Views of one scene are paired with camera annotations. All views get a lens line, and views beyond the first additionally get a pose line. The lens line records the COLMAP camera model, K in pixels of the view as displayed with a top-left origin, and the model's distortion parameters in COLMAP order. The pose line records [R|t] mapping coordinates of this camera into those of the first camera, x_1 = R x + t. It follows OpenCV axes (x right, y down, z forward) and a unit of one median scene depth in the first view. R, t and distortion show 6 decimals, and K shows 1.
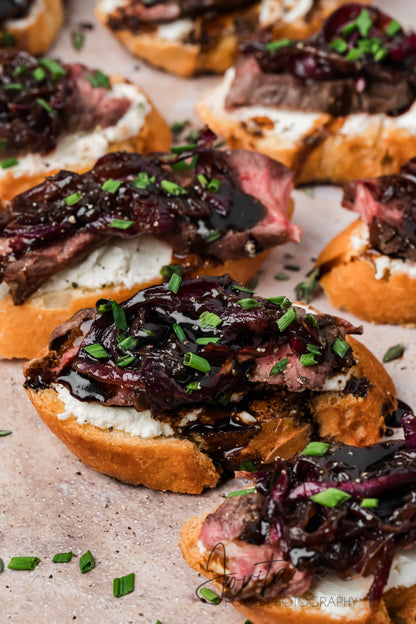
lens RADIAL K [[2662.2, 0, 210.9], [0, 2662.2, 314.1], [0, 0, 1]] dist [0.087513, 0.000000]
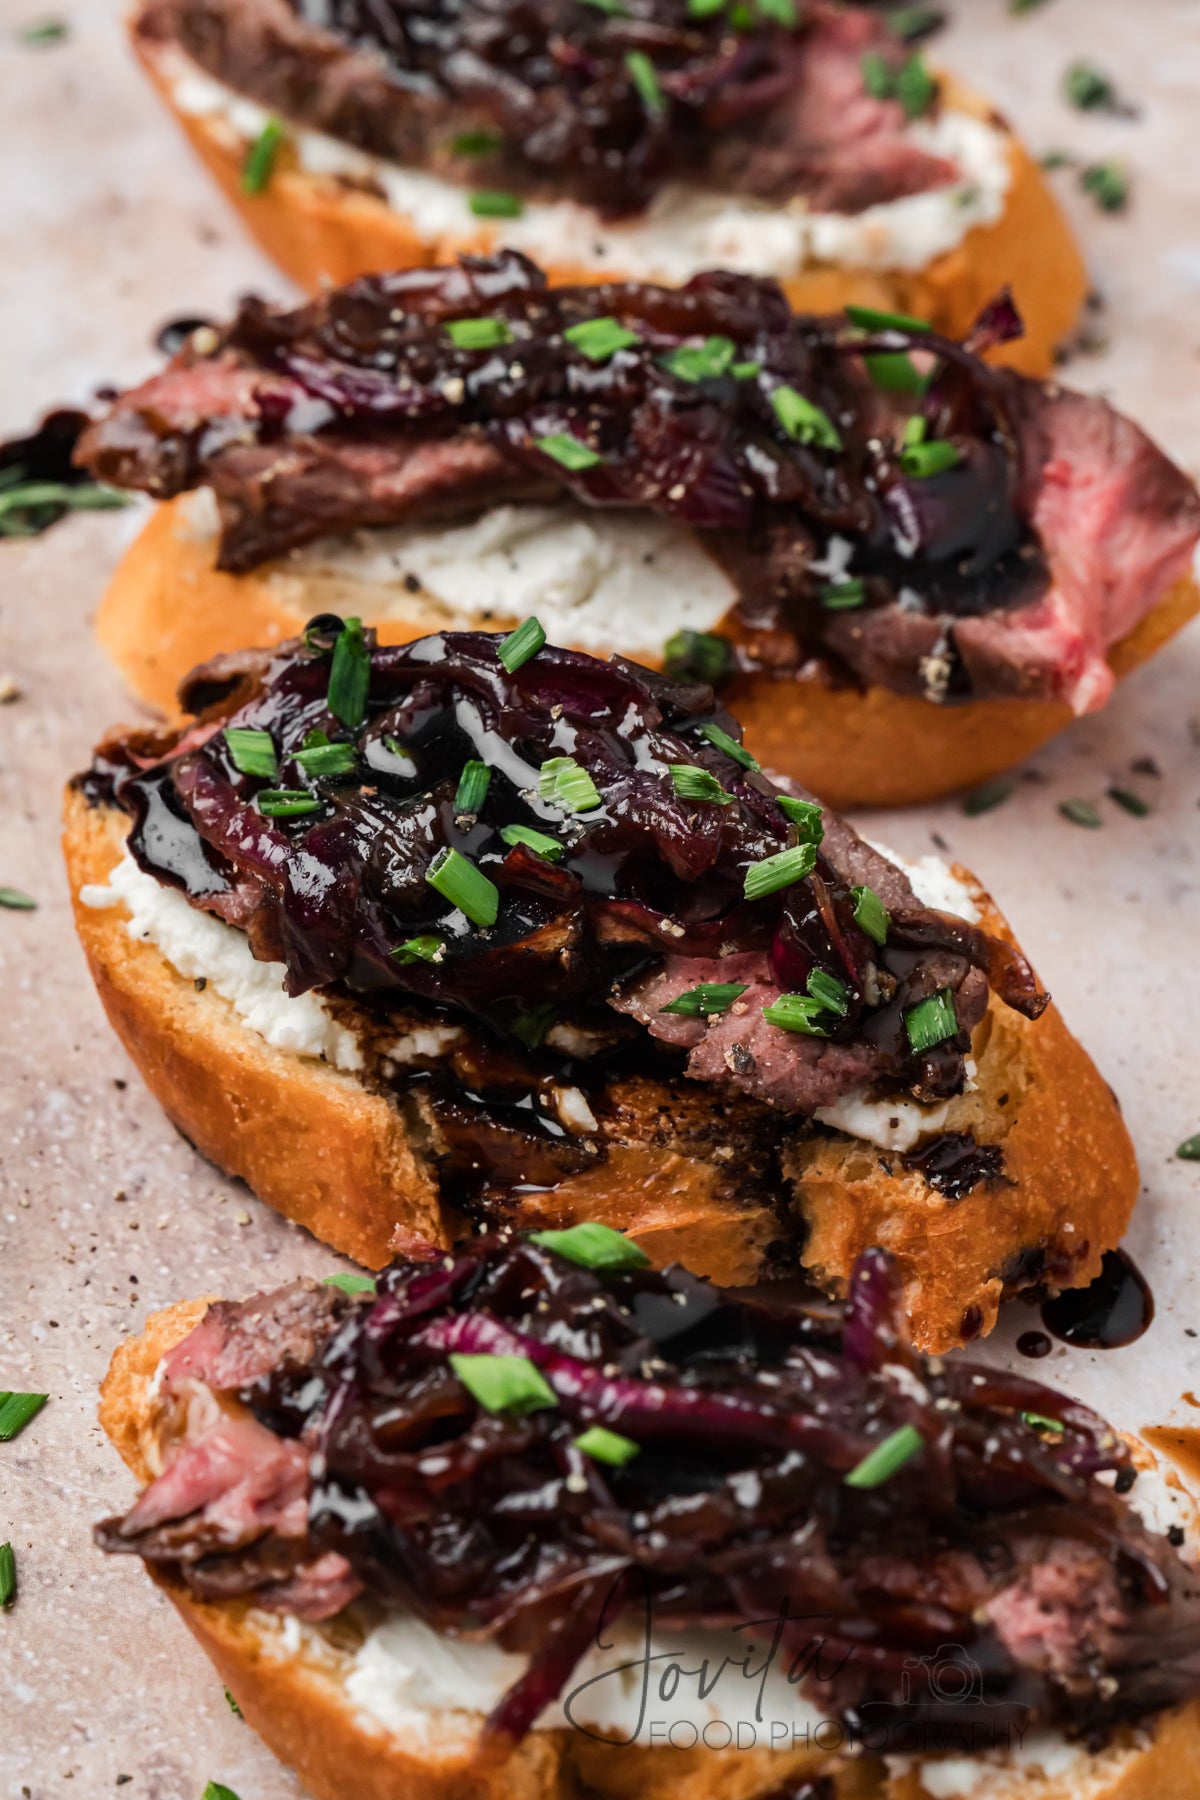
lens RADIAL K [[7679.4, 0, 602.8], [0, 7679.4, 894.0], [0, 0, 1]] dist [0.087513, 0.000000]
pose [[0.855764, 0.365729, -0.365938, 0.350472], [-0.369105, 0.927215, 0.063516, -0.046543], [0.362532, 0.080715, 0.928469, 0.124104]]
